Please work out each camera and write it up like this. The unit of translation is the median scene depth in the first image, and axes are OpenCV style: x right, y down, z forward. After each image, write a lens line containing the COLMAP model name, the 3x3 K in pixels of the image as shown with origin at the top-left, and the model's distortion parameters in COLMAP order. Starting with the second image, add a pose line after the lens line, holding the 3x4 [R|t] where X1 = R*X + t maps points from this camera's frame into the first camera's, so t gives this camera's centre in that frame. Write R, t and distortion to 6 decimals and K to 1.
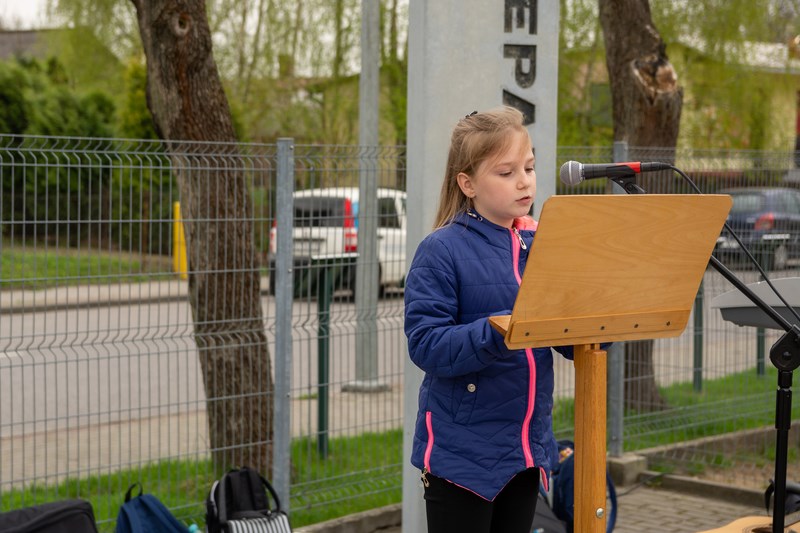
lens RADIAL K [[1794.7, 0, 325.6], [0, 1794.7, 253.0], [0, 0, 1]] dist [0.250042, -0.397346]
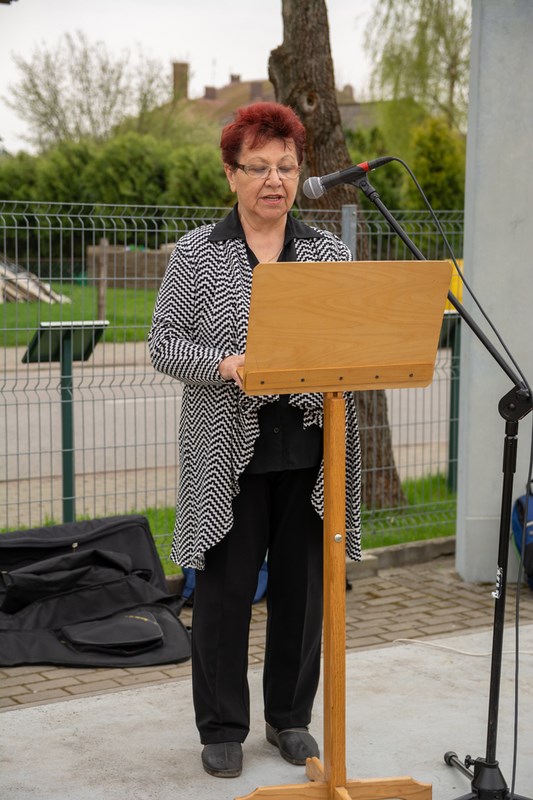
lens RADIAL K [[1626.0, 0, 287.4], [0, 1626.0, 402.6], [0, 0, 1]] dist [0.268073, -0.151854]
pose [[0.969499, 0.027395, -0.243559, 0.159877], [-0.012784, 0.998033, 0.061366, -0.002547], [0.244761, -0.056380, 0.967943, -0.000321]]
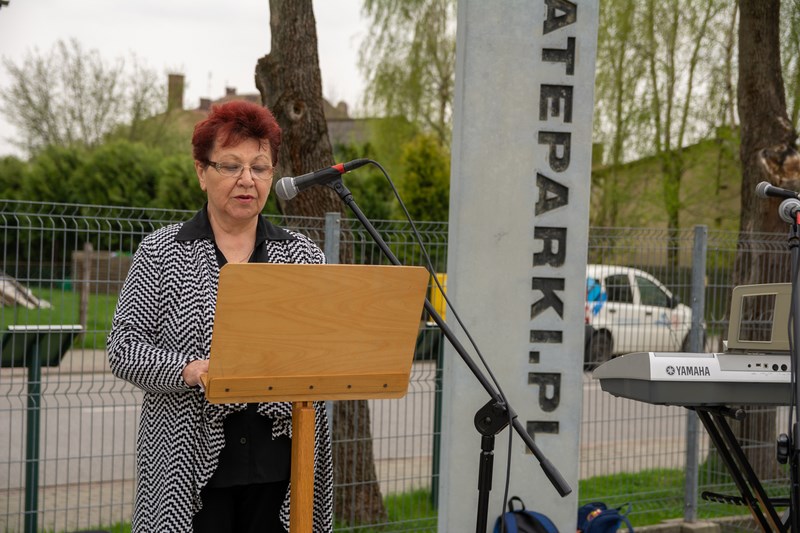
lens RADIAL K [[1626.0, 0, 399.2], [0, 1626.0, 282.9], [0, 0, 1]] dist [0.268073, -0.151854]
pose [[0.984375, 0.030919, -0.173348, 0.160767], [-0.035105, 0.999160, -0.021133, -0.000954], [0.172549, 0.026888, 0.984634, 0.019955]]
